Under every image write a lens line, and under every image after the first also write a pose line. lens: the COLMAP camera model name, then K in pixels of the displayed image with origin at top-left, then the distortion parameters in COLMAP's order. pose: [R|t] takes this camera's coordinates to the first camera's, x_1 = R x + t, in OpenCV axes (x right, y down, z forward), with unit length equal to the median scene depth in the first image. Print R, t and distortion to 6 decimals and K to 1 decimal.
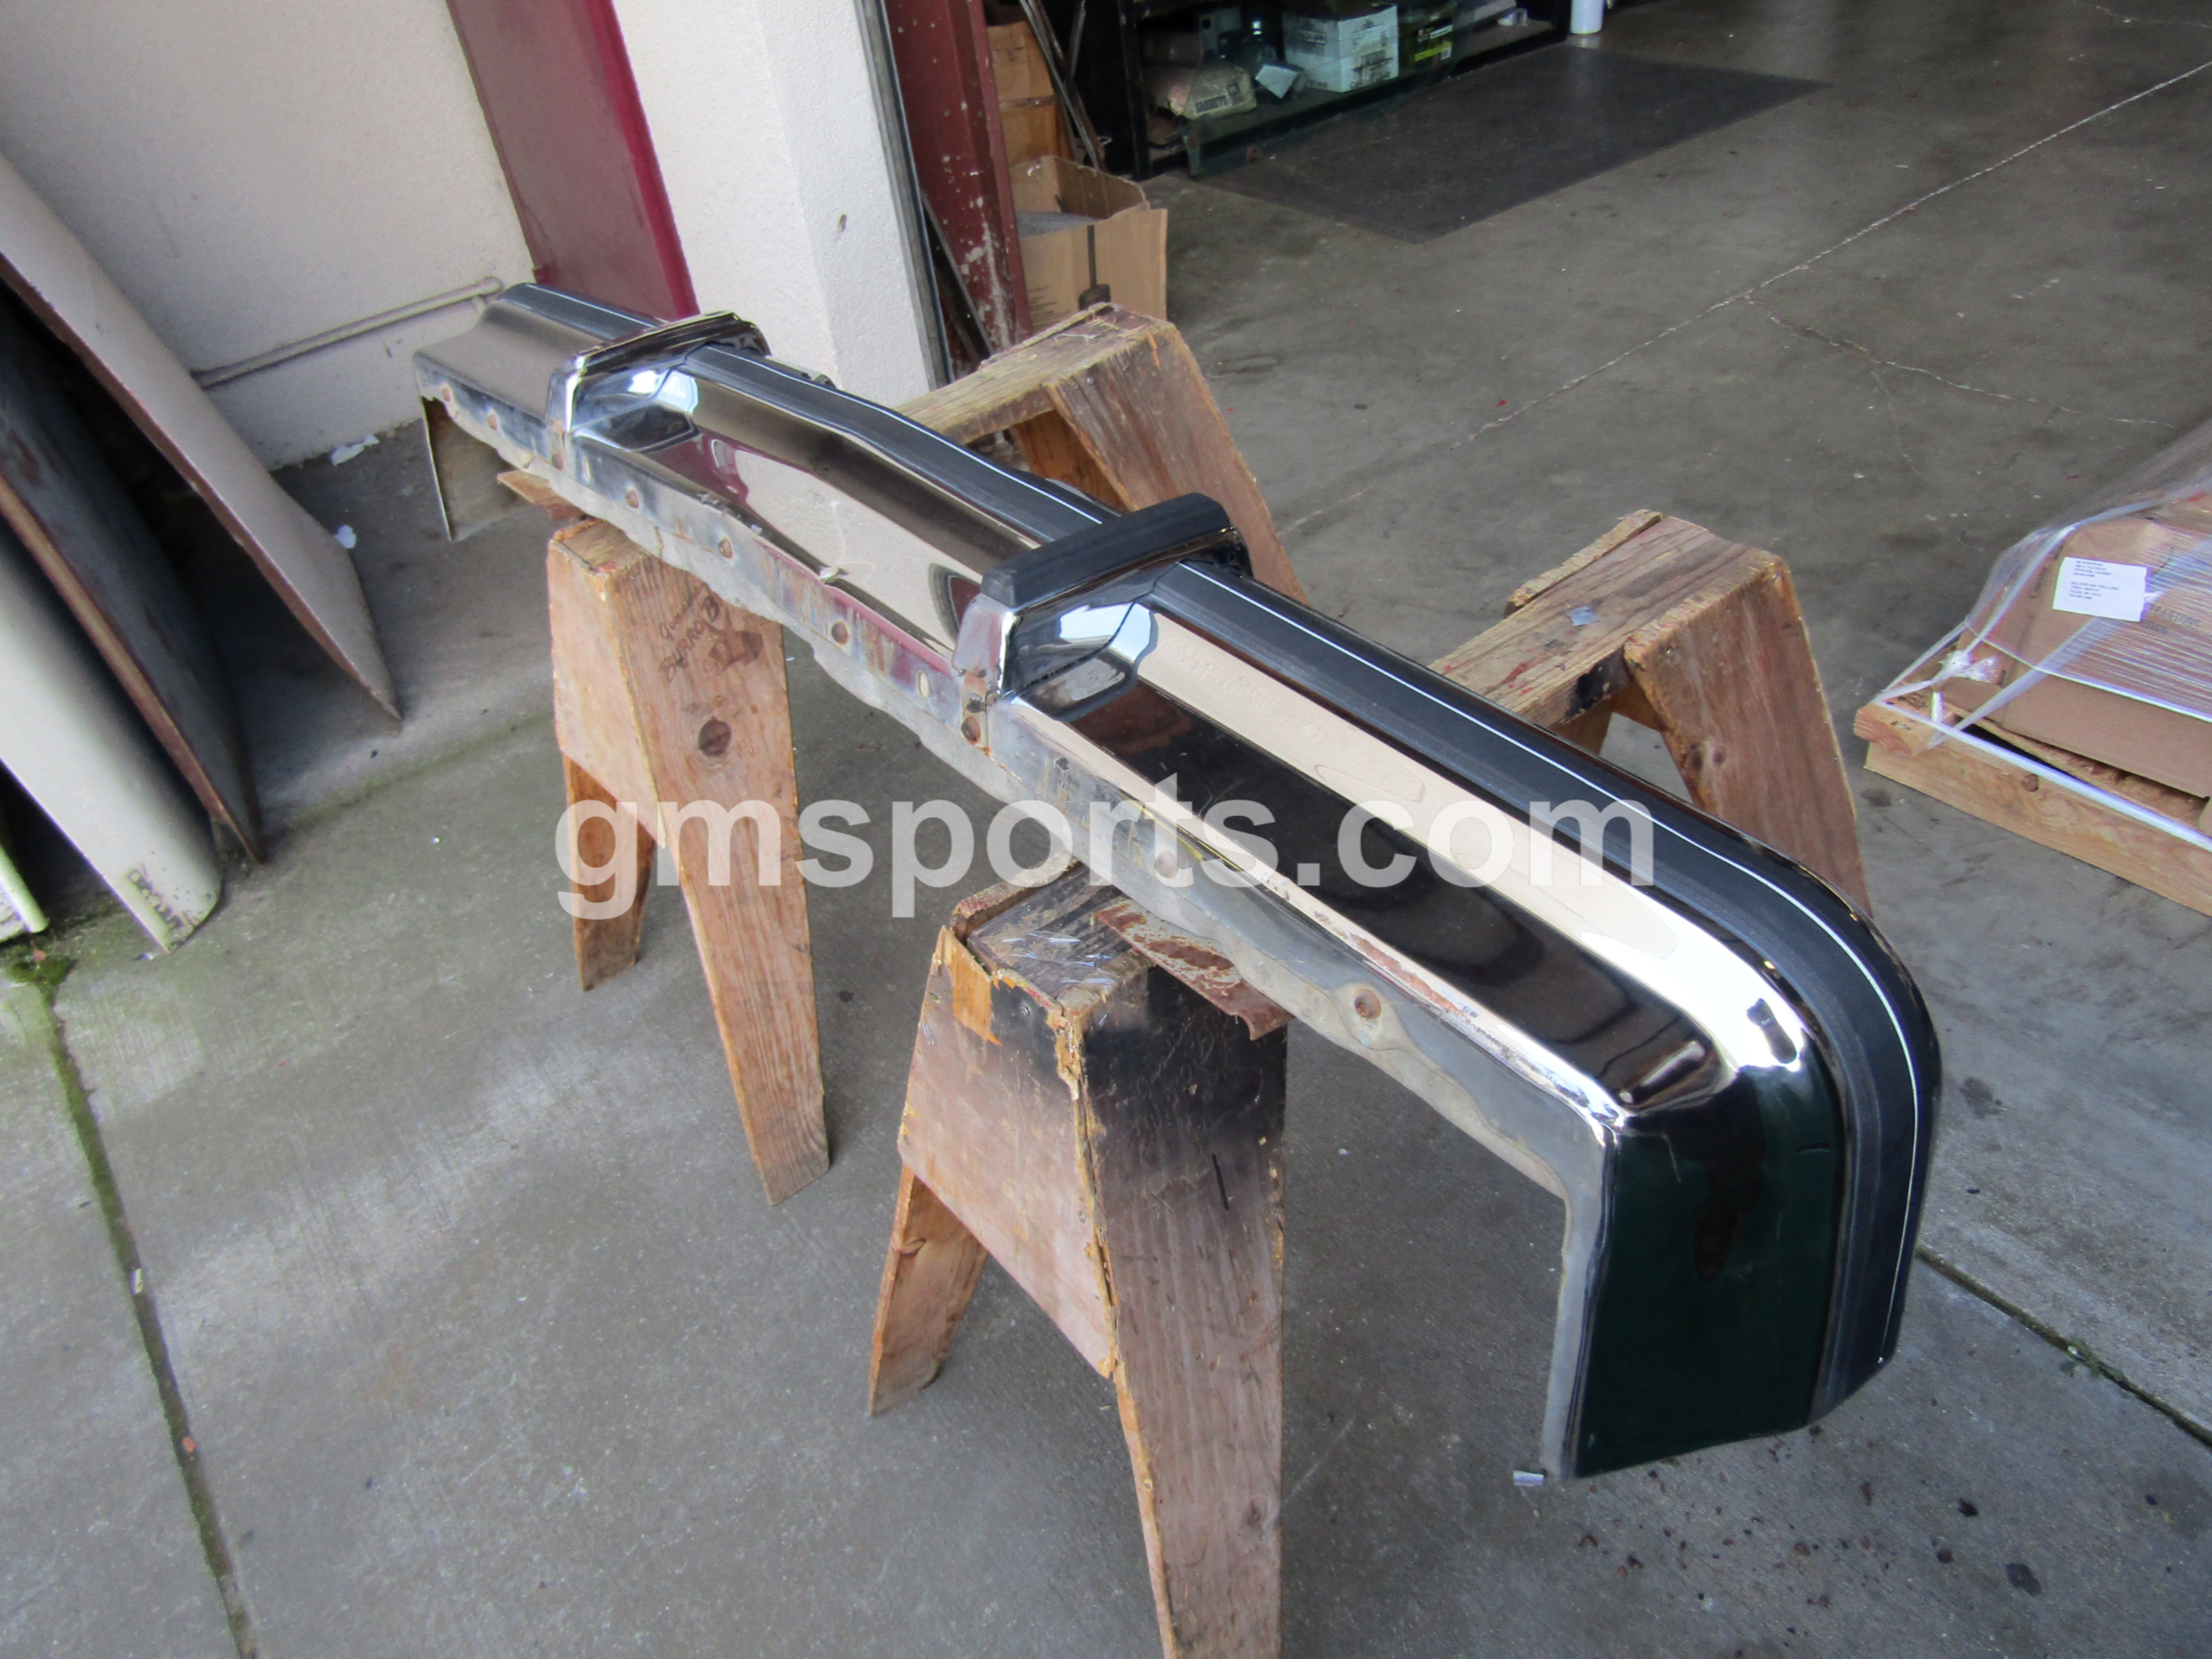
lens RADIAL K [[1577.6, 0, 1106.4], [0, 1577.6, 828.9], [0, 0, 1]] dist [-0.008303, 0.000344]
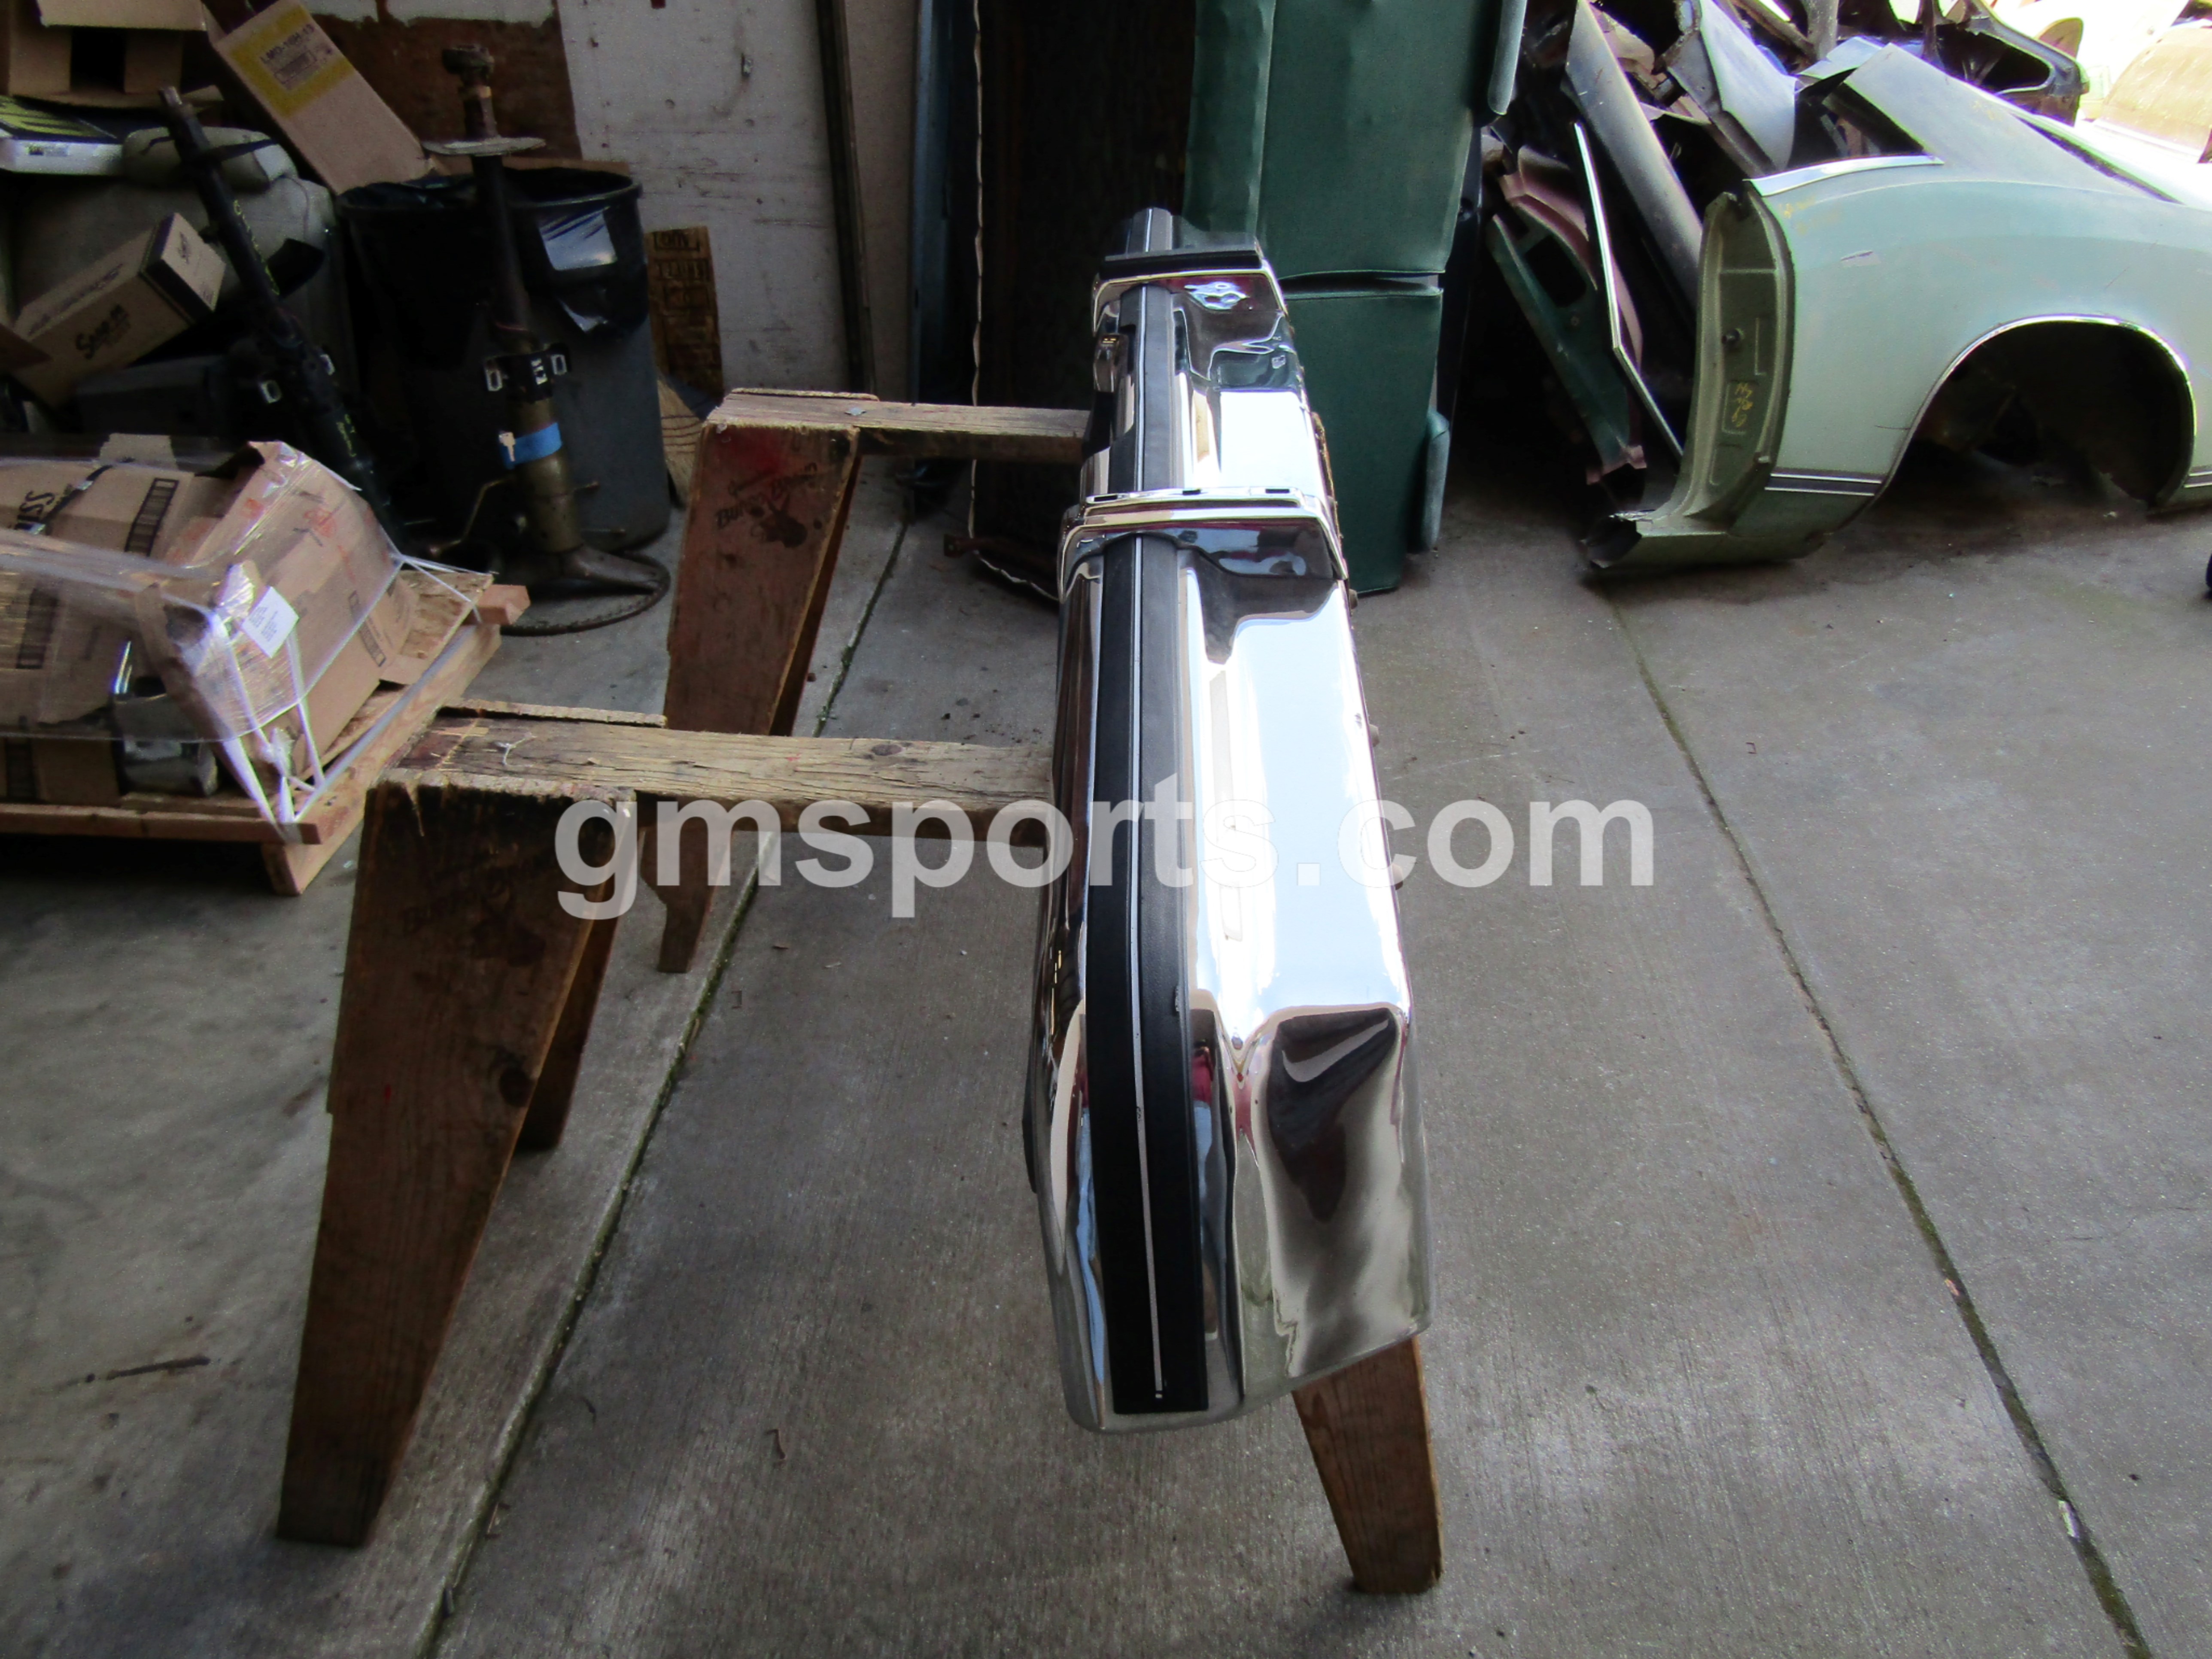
lens RADIAL K [[1577.6, 0, 1106.6], [0, 1577.6, 816.5], [0, 0, 1]] dist [-0.008303, 0.000344]
pose [[-0.756726, -0.247883, 0.604912, -0.652228], [0.468373, 0.439951, 0.766205, -0.730602], [-0.456061, 0.863132, -0.216820, 1.110321]]
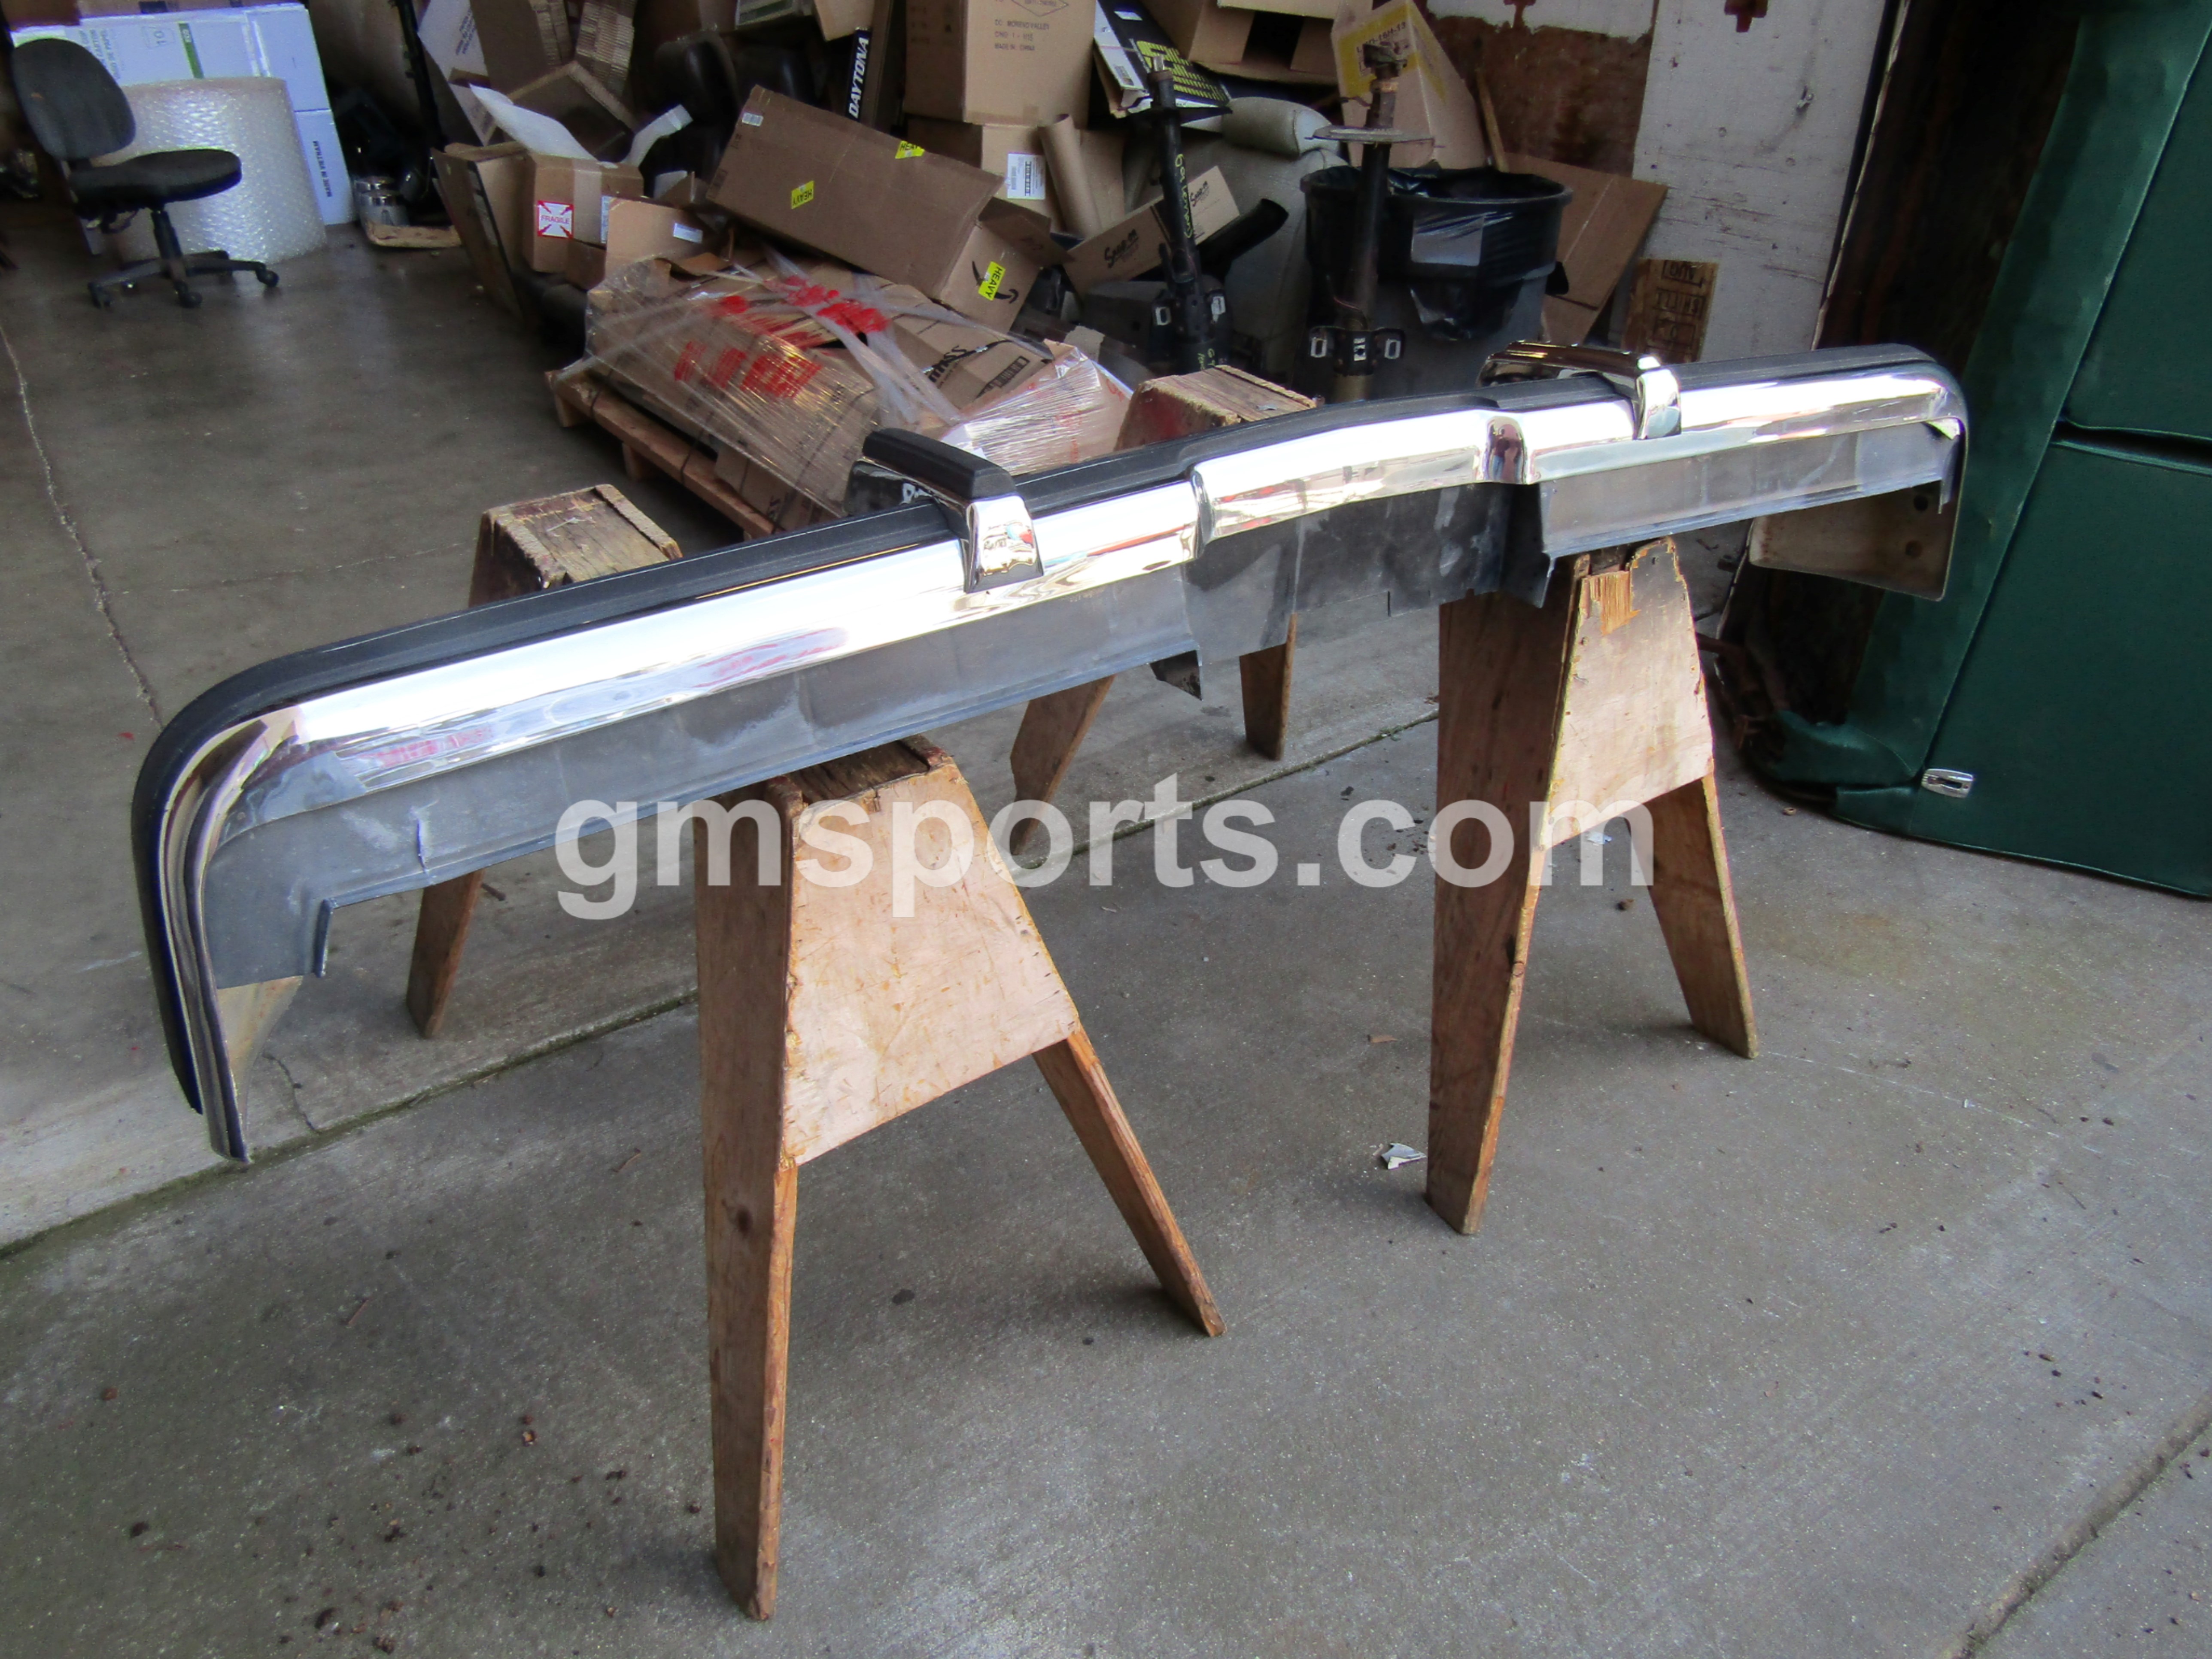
lens RADIAL K [[1577.6, 0, 1109.0], [0, 1577.6, 825.0], [0, 0, 1]] dist [-0.008303, 0.000344]
pose [[0.047410, -0.416124, 0.908071, -0.913548], [0.621244, 0.724161, 0.299412, -0.281547], [-0.782182, 0.549939, 0.292847, 0.633568]]
